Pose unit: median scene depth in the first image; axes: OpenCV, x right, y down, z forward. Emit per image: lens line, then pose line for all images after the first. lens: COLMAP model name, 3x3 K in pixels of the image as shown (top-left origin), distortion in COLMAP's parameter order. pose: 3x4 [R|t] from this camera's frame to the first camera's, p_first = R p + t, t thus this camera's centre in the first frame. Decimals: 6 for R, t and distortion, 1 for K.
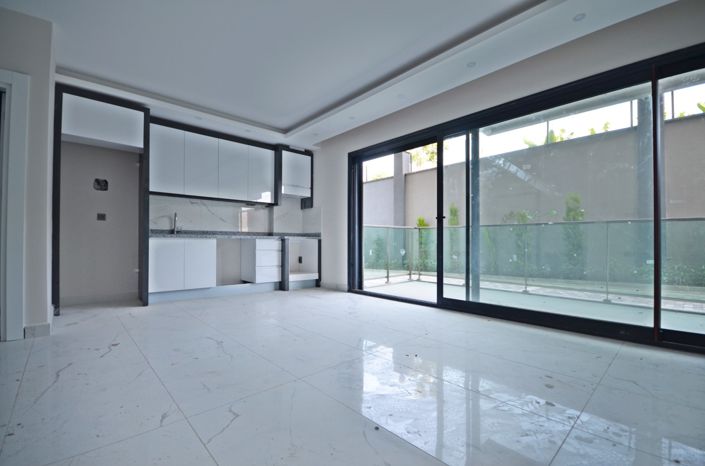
lens RADIAL K [[305.9, 0, 350.8], [0, 305.9, 237.5], [0, 0, 1]] dist [-0.005276, -0.005802]
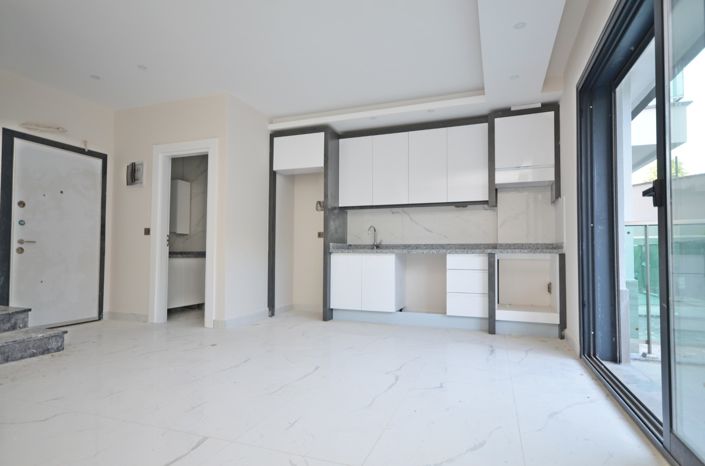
lens RADIAL K [[383.2, 0, 352.0], [0, 383.2, 235.3], [0, 0, 1]] dist [0.005052, 0.002270]
pose [[0.457936, -0.048270, -0.887674, 0.434371], [0.013670, 0.998789, -0.047261, 0.001485], [0.888880, 0.009508, 0.458041, 0.422534]]
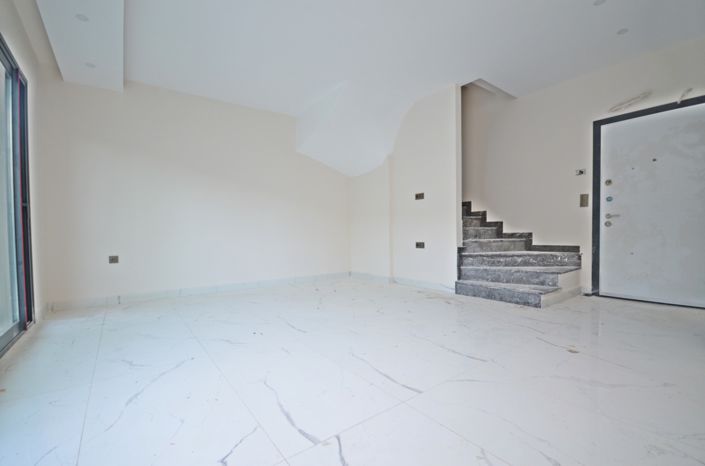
lens RADIAL K [[305.9, 0, 349.3], [0, 305.9, 242.4], [0, 0, 1]] dist [-0.005276, -0.005802]
pose [[-0.994812, 0.009497, 0.101285, -0.128744], [0.010608, 0.999889, 0.010438, 0.017131], [-0.101174, 0.011458, -0.994803, 1.016822]]
